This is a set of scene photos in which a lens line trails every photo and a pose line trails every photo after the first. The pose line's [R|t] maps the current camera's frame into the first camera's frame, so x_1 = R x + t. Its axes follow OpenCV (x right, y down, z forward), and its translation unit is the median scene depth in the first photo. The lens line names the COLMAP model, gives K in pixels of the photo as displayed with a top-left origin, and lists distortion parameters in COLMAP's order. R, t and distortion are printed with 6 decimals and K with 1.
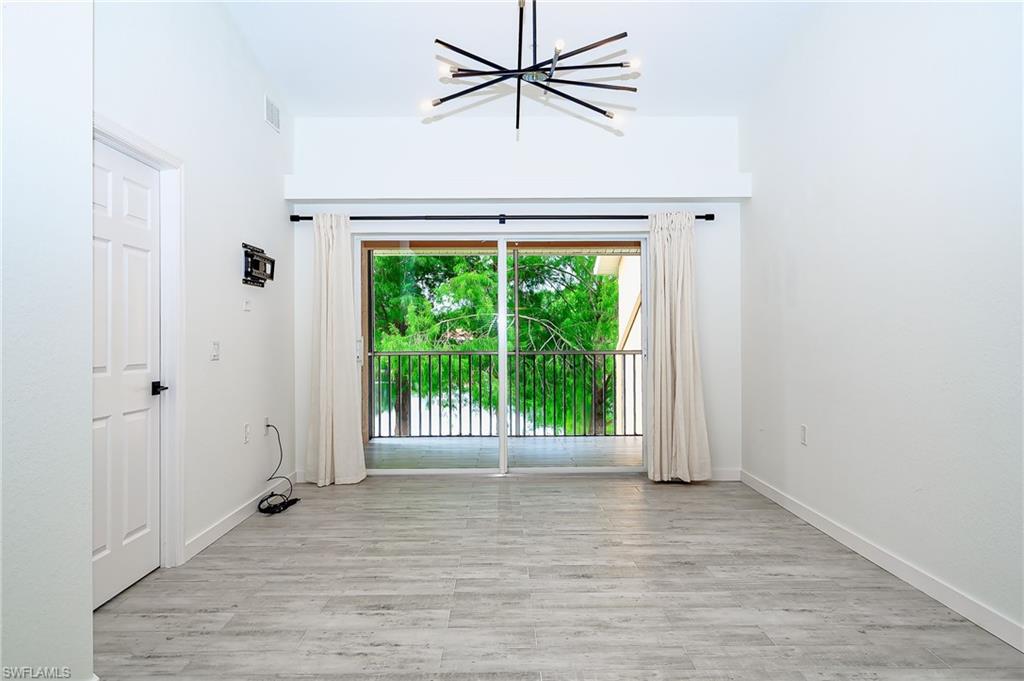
lens RADIAL K [[732.5, 0, 517.6], [0, 732.5, 333.4], [0, 0, 1]] dist [-0.009352, 0.003284]
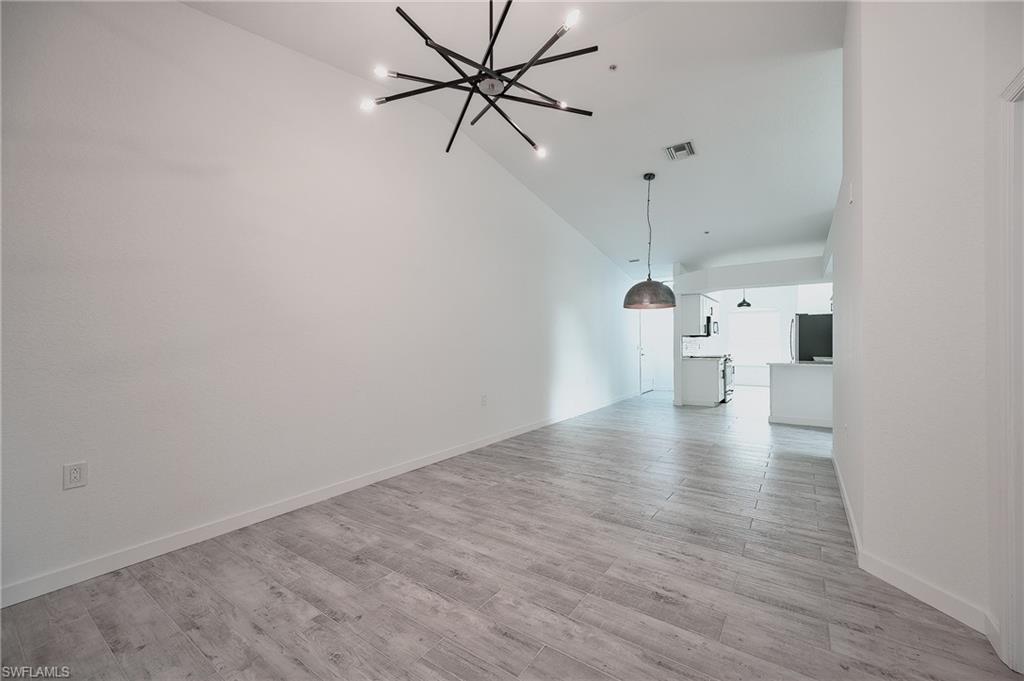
lens RADIAL K [[409.4, 0, 509.8], [0, 409.4, 342.5], [0, 0, 1]] dist [0.001432, 0.000443]
pose [[-0.799869, 0.008999, 0.600107, -0.321562], [0.006312, 0.999958, -0.006582, 0.004239], [-0.600141, -0.001477, -0.799893, 1.405108]]
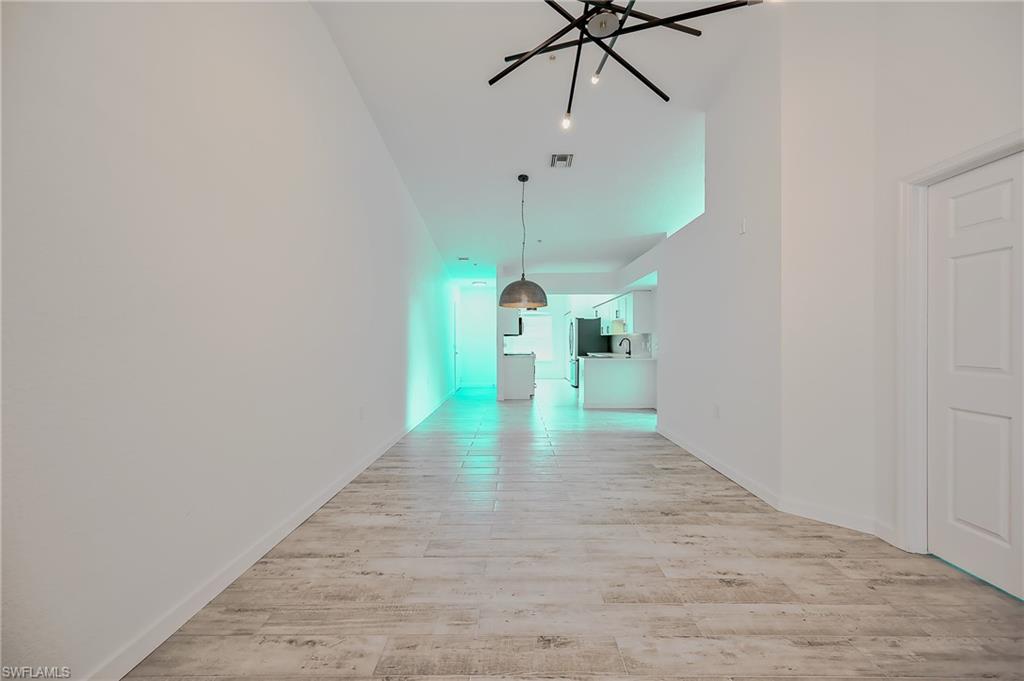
lens RADIAL K [[409.4, 0, 509.7], [0, 409.4, 345.0], [0, 0, 1]] dist [0.001432, 0.000443]
pose [[-0.999230, 0.006683, 0.038668, 0.112067], [0.006976, 0.999948, 0.007449, 0.001285], [-0.038616, 0.007713, -0.999224, 1.431102]]
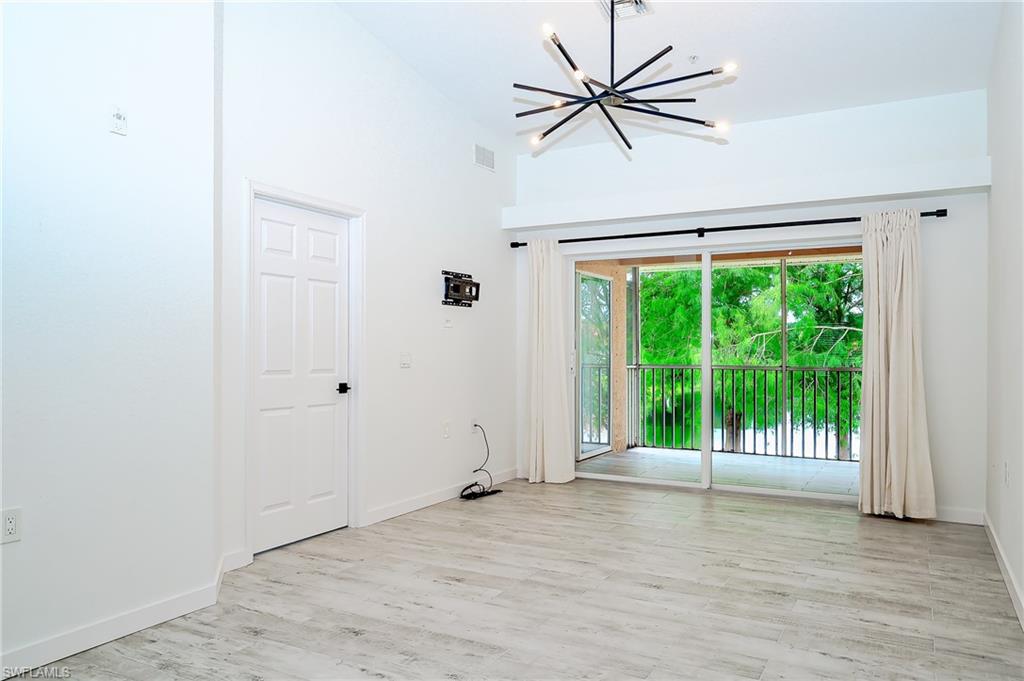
lens RADIAL K [[732.5, 0, 518.1], [0, 732.5, 347.8], [0, 0, 1]] dist [-0.009352, 0.003284]
pose [[0.870496, 0.005414, -0.492146, 0.416242], [-0.005009, 0.999985, 0.002140, -0.000360], [0.492151, 0.000603, 0.870510, 0.022518]]
